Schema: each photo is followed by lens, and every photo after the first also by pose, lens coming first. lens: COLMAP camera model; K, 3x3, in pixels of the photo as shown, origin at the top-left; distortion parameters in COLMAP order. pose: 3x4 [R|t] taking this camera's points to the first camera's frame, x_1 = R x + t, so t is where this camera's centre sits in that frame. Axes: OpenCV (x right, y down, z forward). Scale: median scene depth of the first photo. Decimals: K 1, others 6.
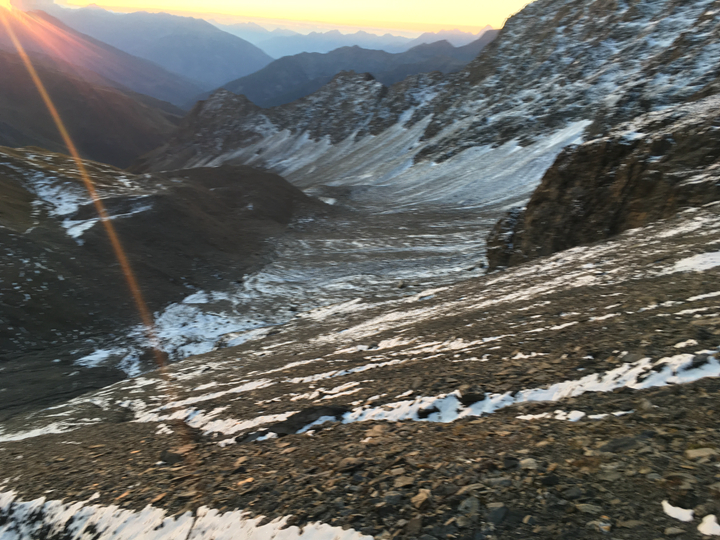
lens RADIAL K [[605.6, 0, 358.8], [0, 605.6, 270.6], [0, 0, 1]] dist [0.012232, -0.052257]
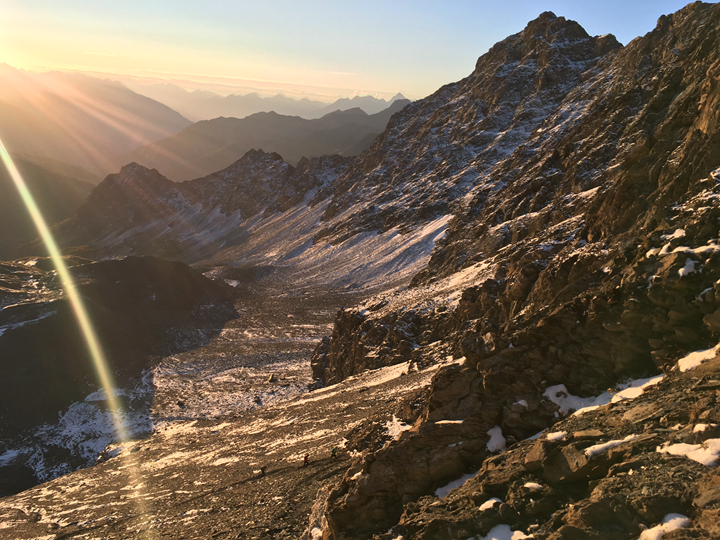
lens RADIAL K [[605.6, 0, 362.8], [0, 605.6, 269.1], [0, 0, 1]] dist [0.012232, -0.052257]
pose [[0.990652, -0.021994, 0.134627, 0.042508], [0.035092, 0.994790, -0.095711, -0.033589], [-0.131820, 0.099541, 0.986263, -0.116290]]
